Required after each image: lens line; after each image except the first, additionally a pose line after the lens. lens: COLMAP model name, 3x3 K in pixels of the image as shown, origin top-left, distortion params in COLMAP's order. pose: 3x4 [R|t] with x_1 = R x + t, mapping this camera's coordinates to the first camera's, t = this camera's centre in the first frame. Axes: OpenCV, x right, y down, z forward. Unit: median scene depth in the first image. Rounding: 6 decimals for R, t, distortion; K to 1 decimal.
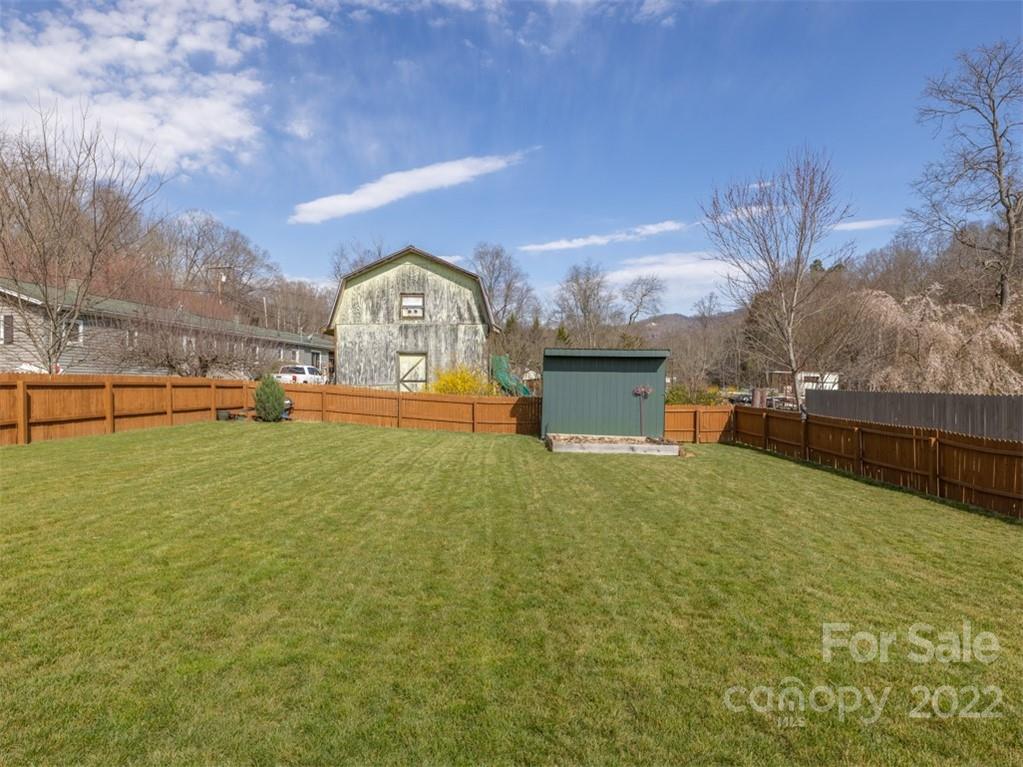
lens RADIAL K [[546.8, 0, 509.4], [0, 546.8, 381.7], [0, 0, 1]] dist [0.000191, 0.000005]
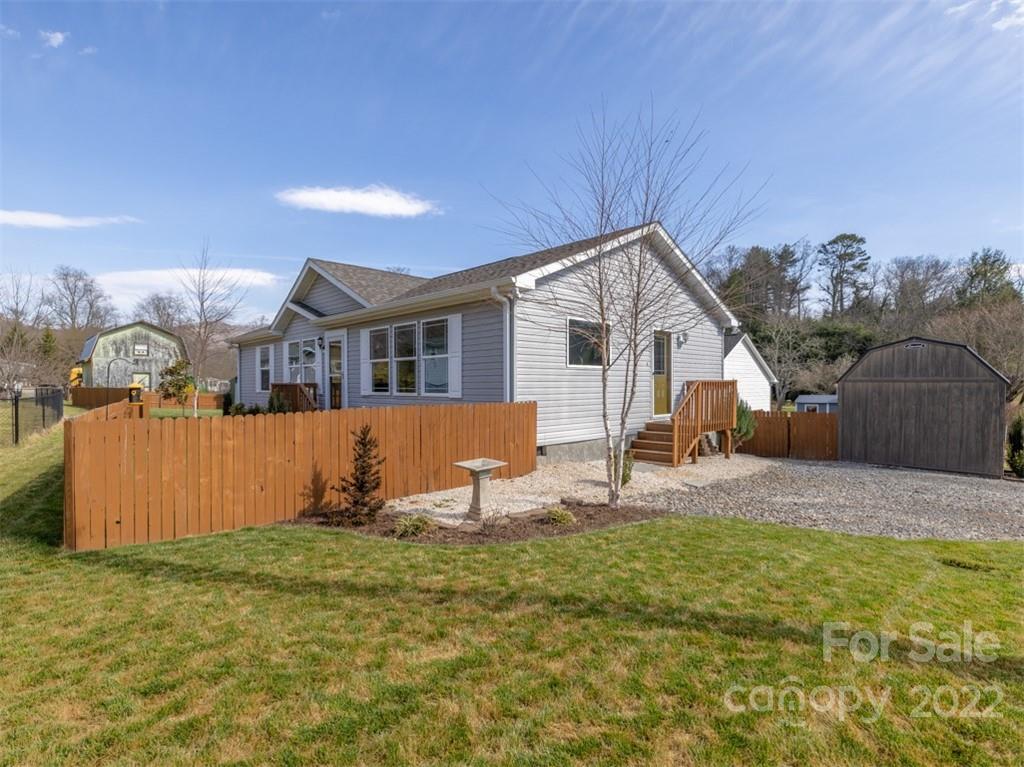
lens RADIAL K [[513.8, 0, 509.9], [0, 513.8, 382.5], [0, 0, 1]] dist [-0.026515, 0.000207]
pose [[0.662948, -0.009236, 0.748609, -0.666741], [0.009085, 0.999950, 0.004292, -0.013982], [-0.748611, 0.003955, 0.662998, -1.211315]]
